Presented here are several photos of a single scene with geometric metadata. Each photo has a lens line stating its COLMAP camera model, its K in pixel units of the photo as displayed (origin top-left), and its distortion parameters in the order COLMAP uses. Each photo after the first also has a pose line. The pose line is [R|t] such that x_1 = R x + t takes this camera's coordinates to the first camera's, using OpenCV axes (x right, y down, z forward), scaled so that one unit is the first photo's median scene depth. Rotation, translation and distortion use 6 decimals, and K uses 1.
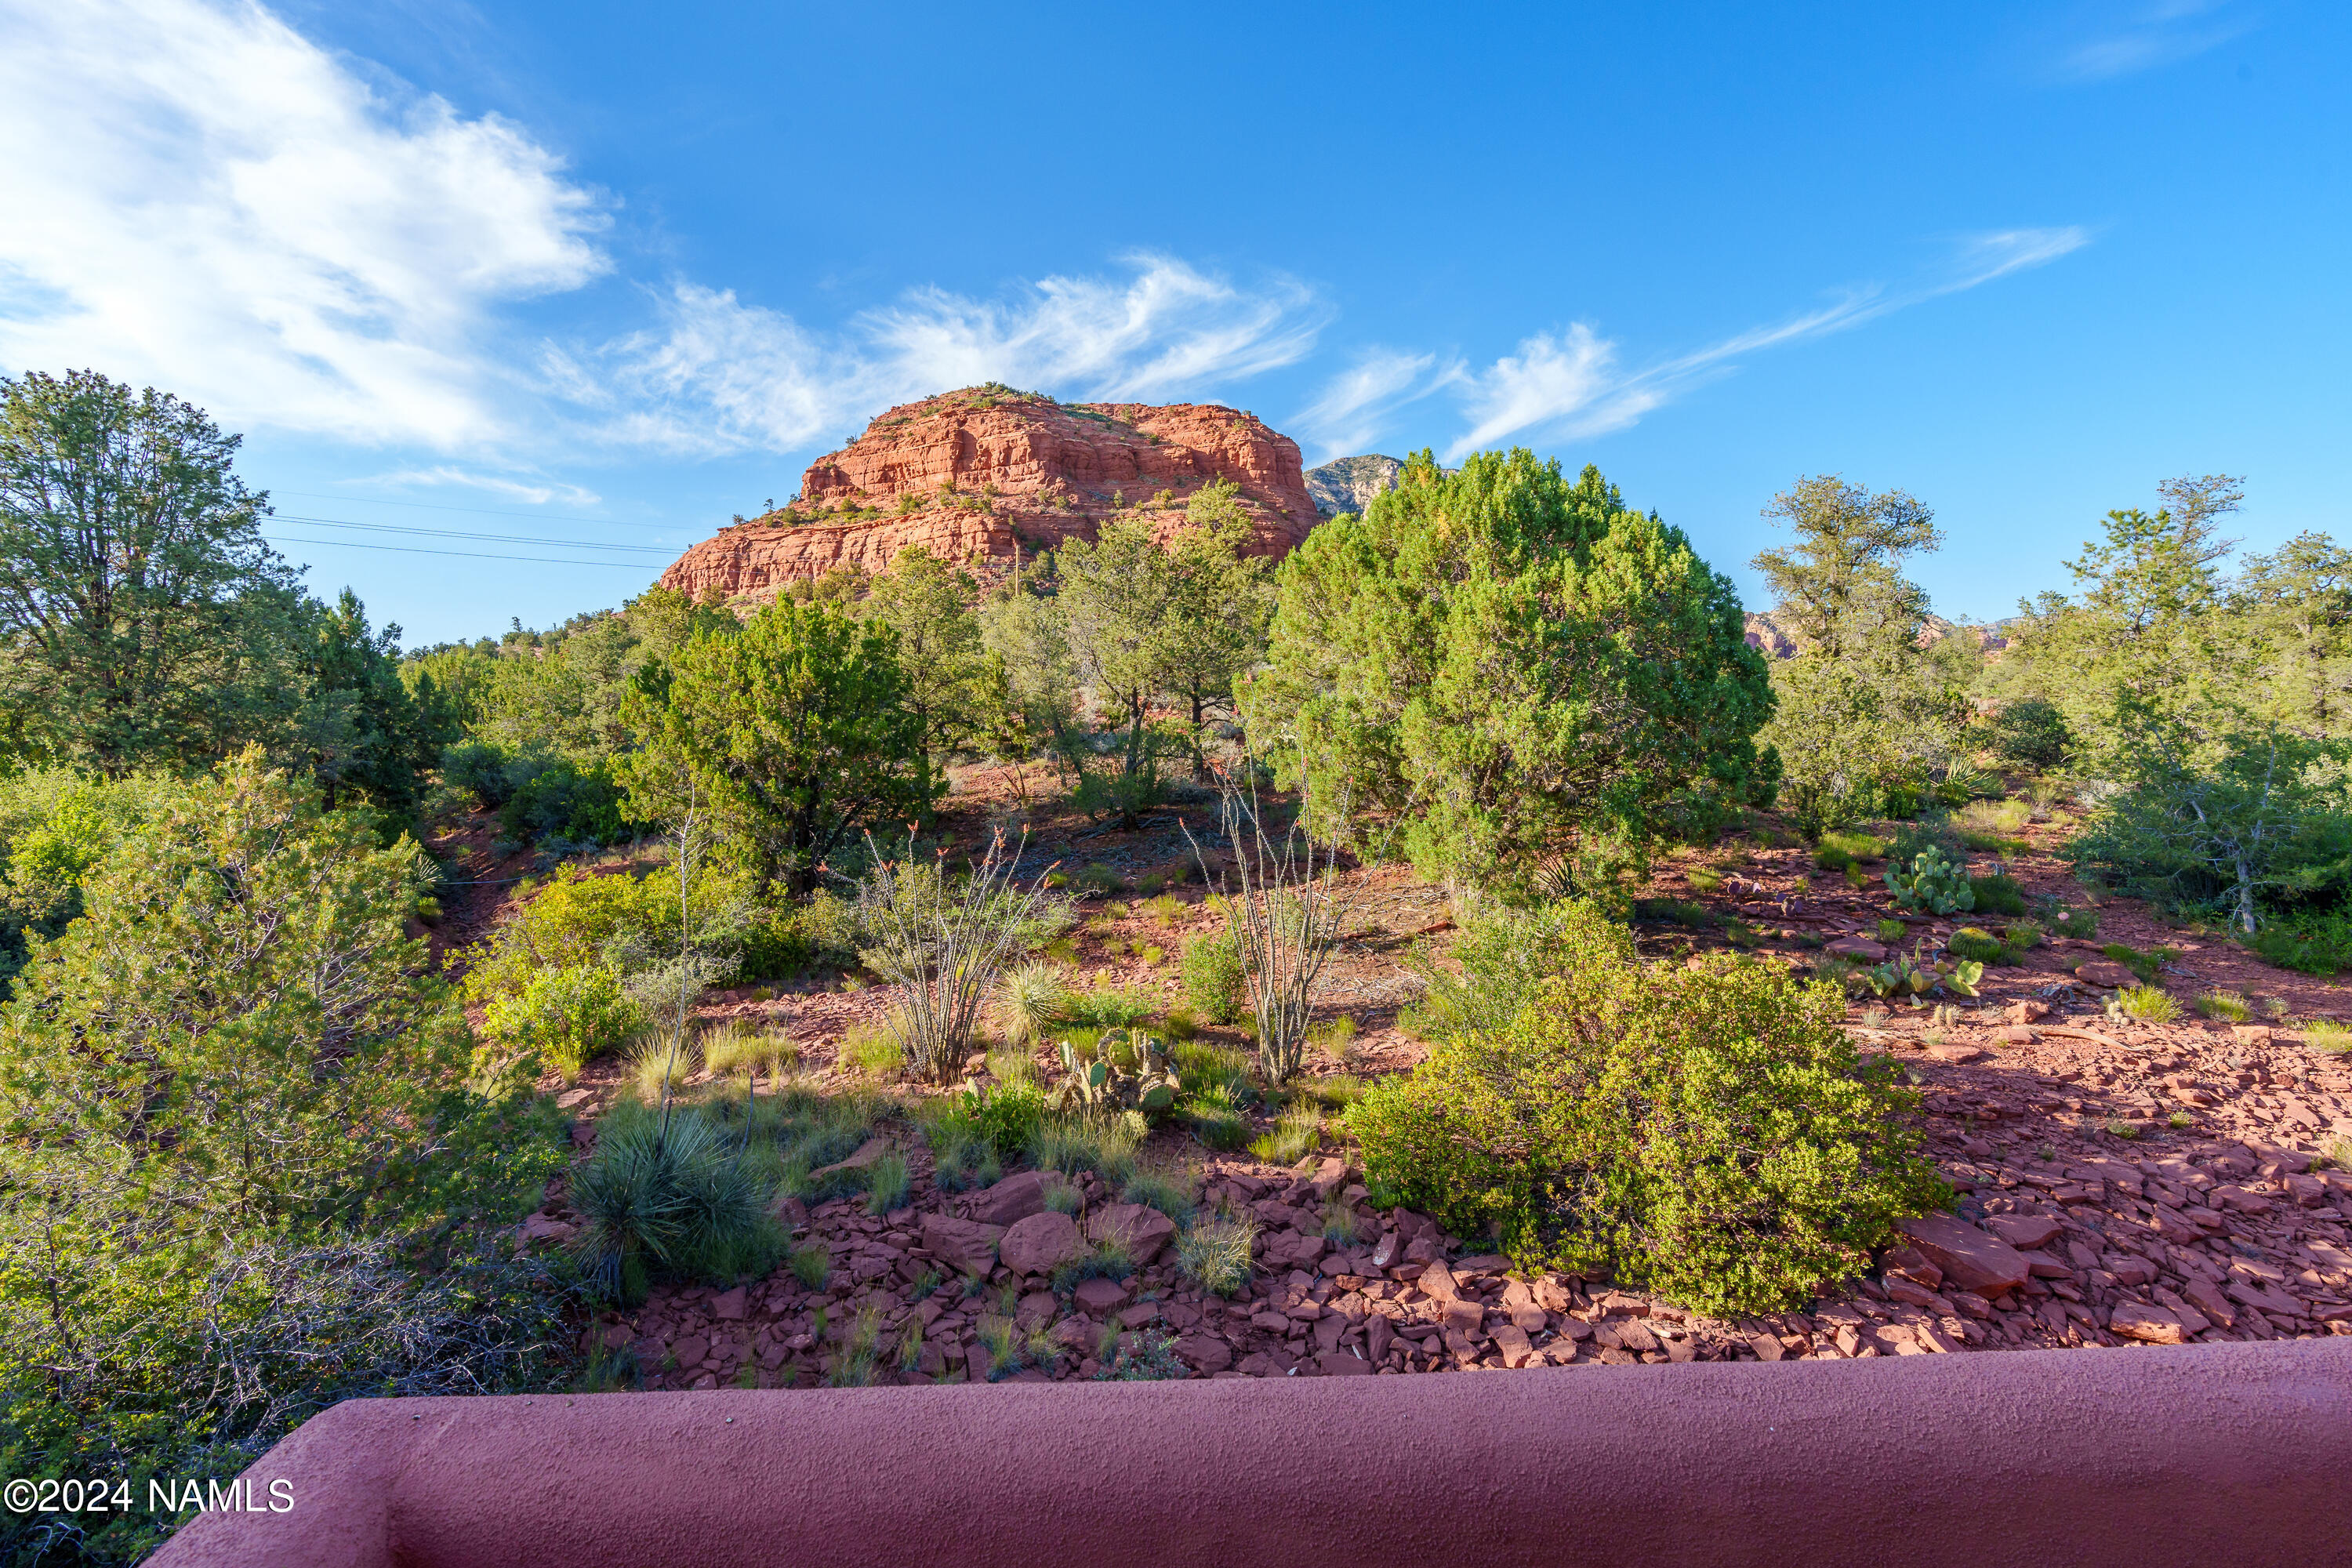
lens RADIAL K [[1050.2, 0, 1176.0], [0, 1050.2, 784.0], [0, 0, 1]] dist [-0.011233, -0.000263]
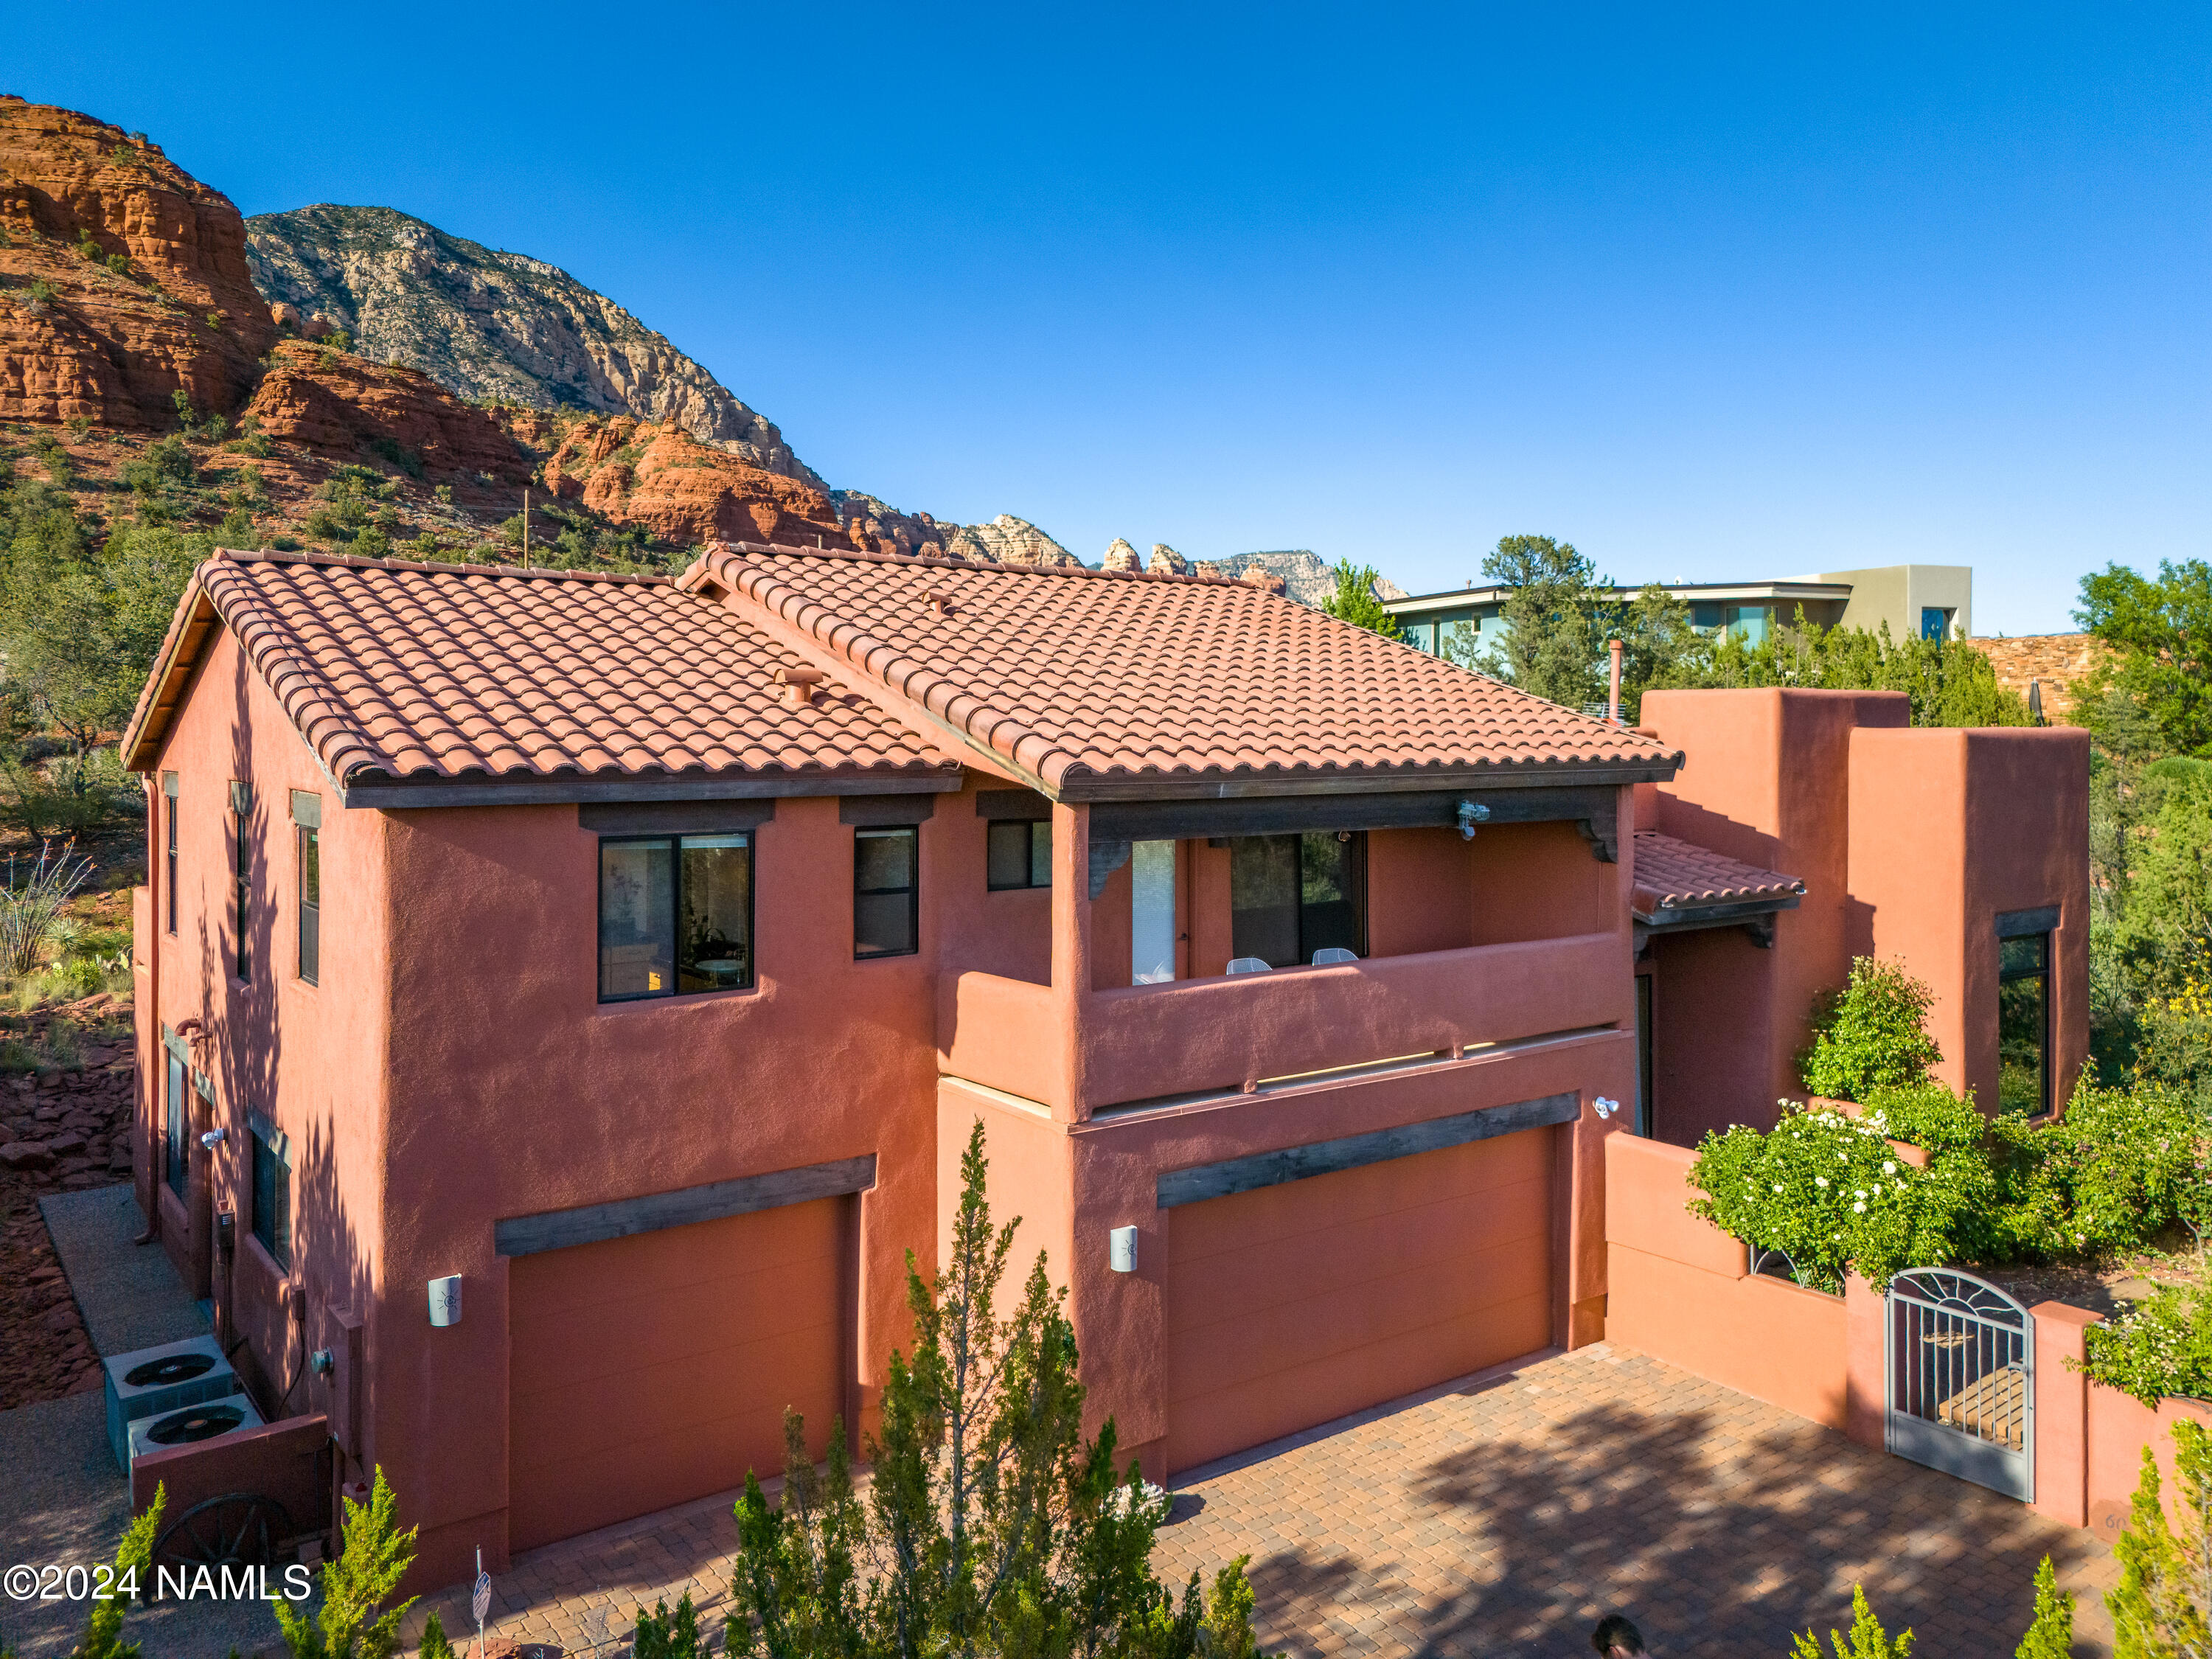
lens RADIAL K [[1666.9, 0, 1108.4], [0, 1666.9, 745.8], [0, 0, 1]] dist [0.051081, -0.046167]
pose [[0.829655, 0.000349, 0.558276, -0.010208], [0.005605, 0.999944, -0.008955, -0.002832], [-0.558248, 0.010559, 0.829607, -0.083998]]
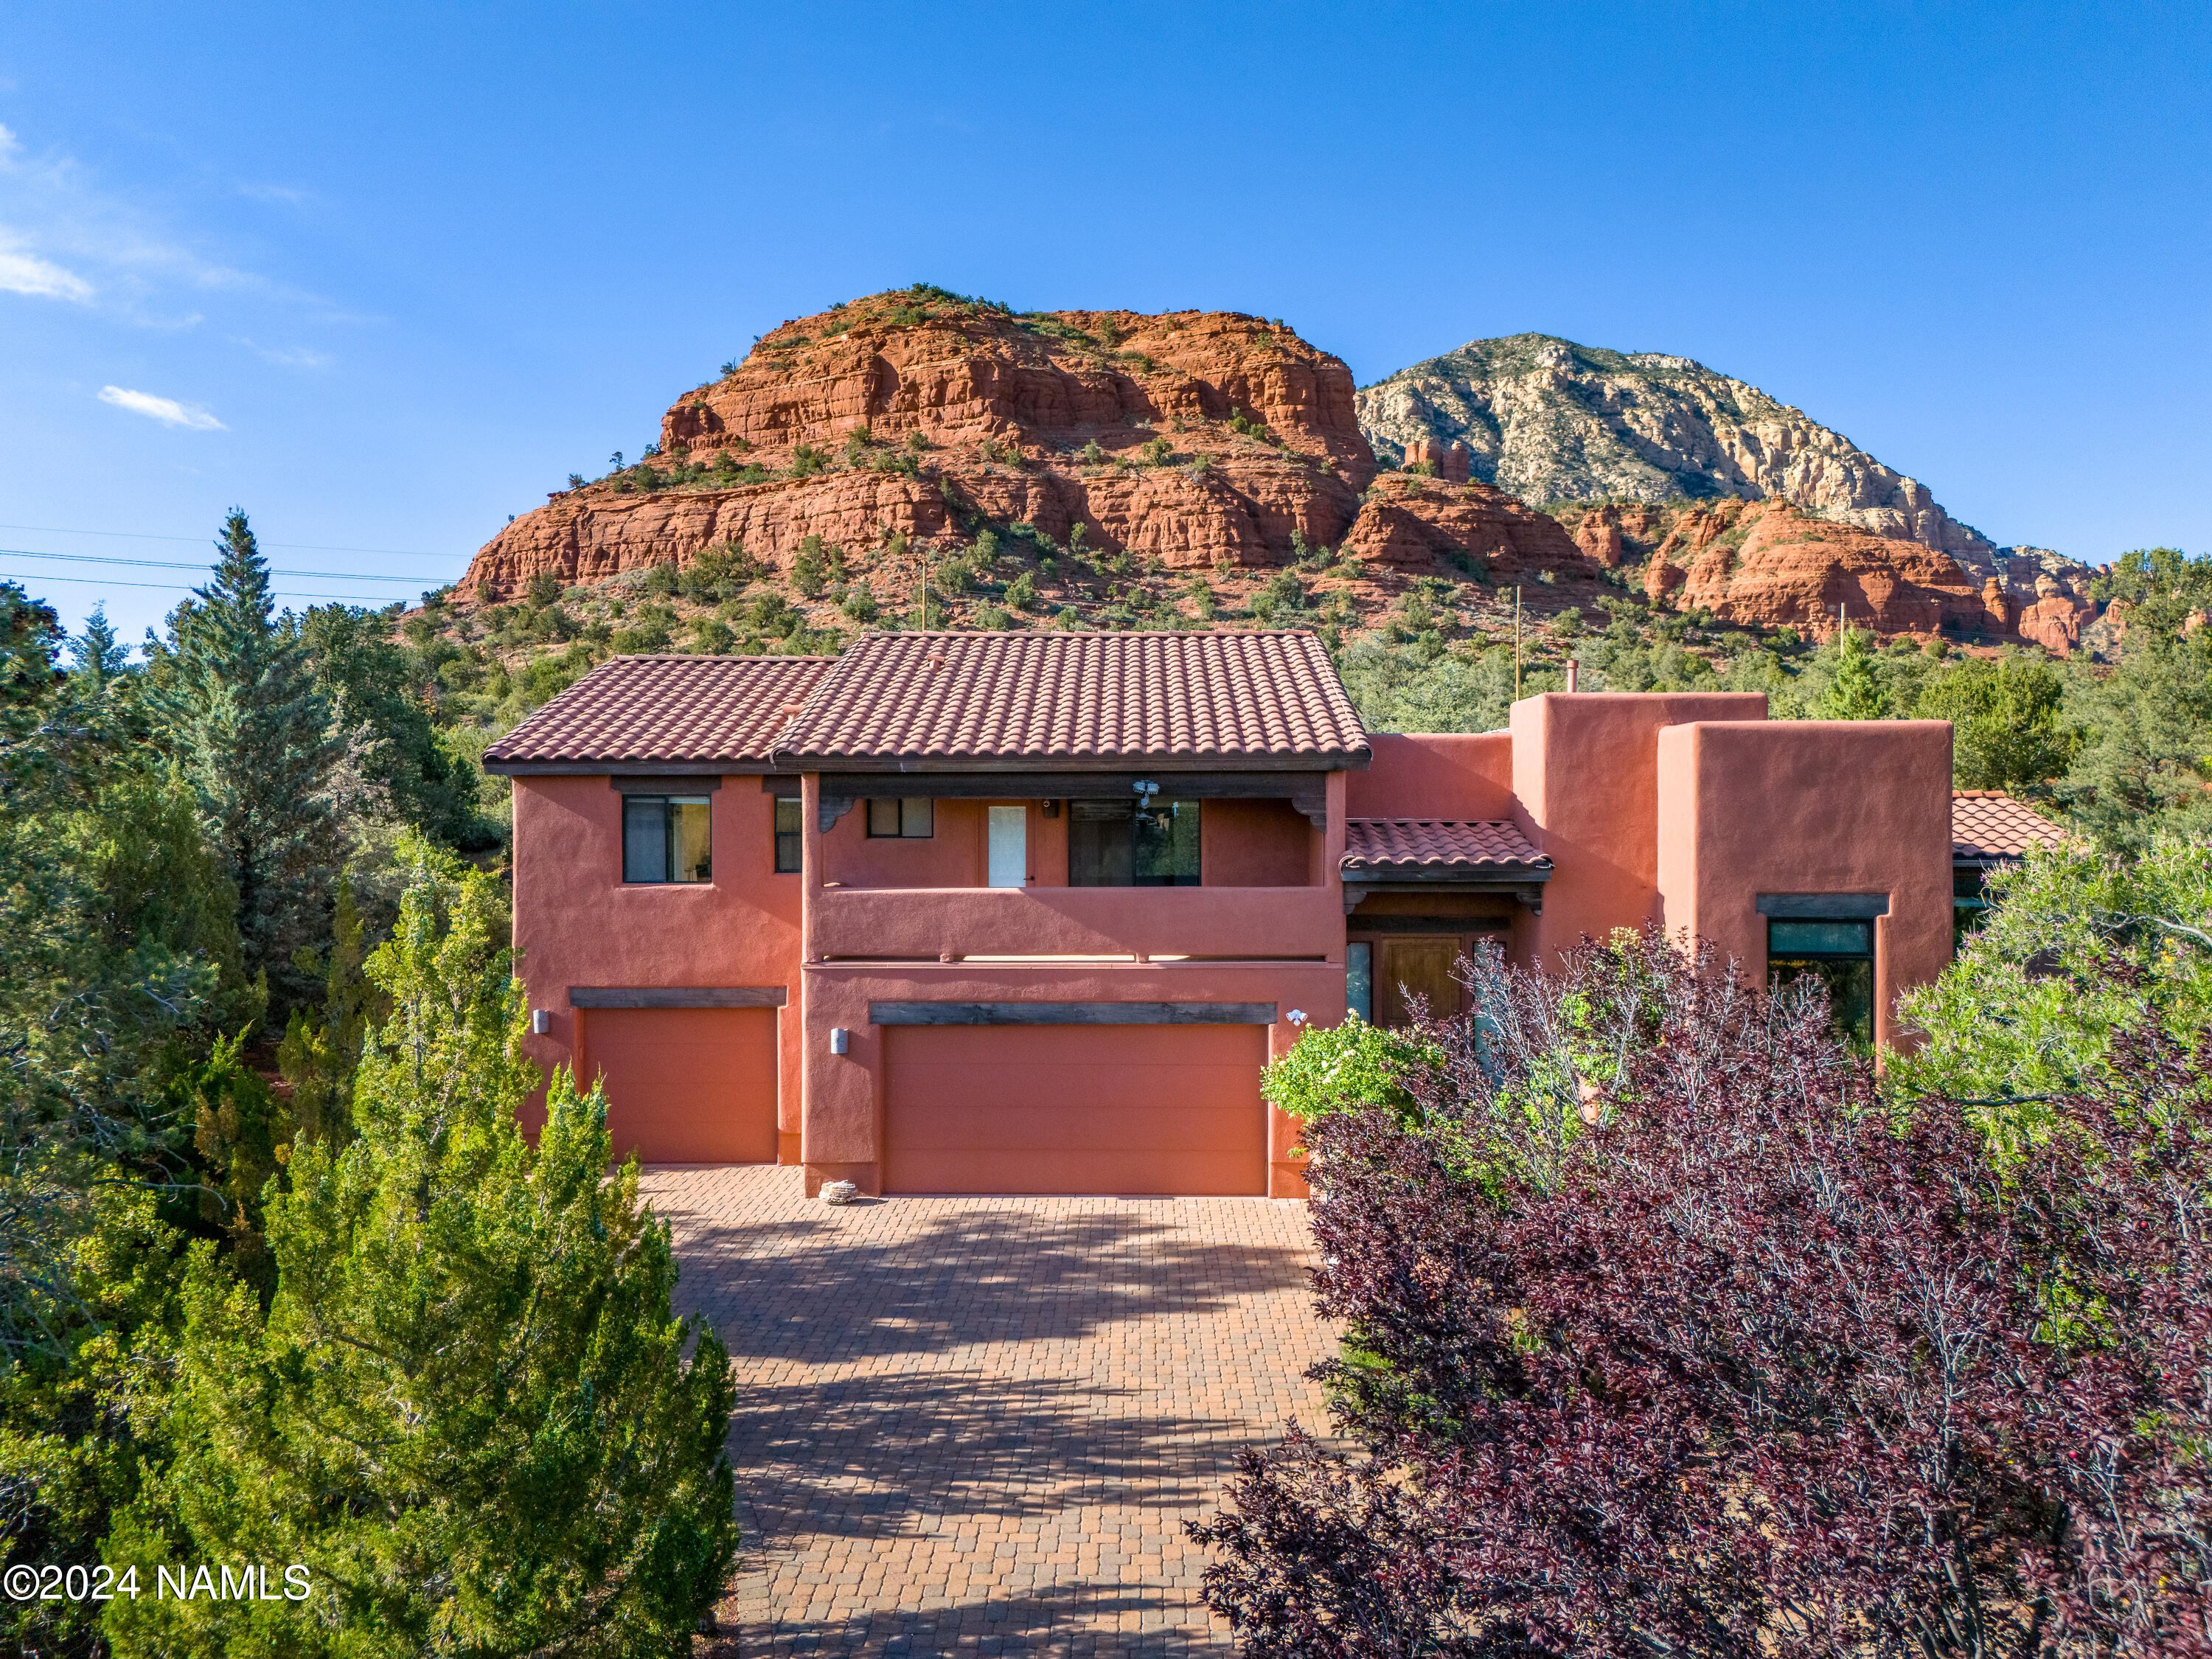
lens RADIAL K [[1630.0, 0, 1106.2], [0, 1630.0, 838.6], [0, 0, 1]] dist [0.084029, -0.152762]
pose [[0.997539, 0.003116, -0.070044, 0.033389], [-0.003510, 0.999979, -0.005495, 0.001630], [0.070026, 0.005727, 0.997529, -0.120289]]
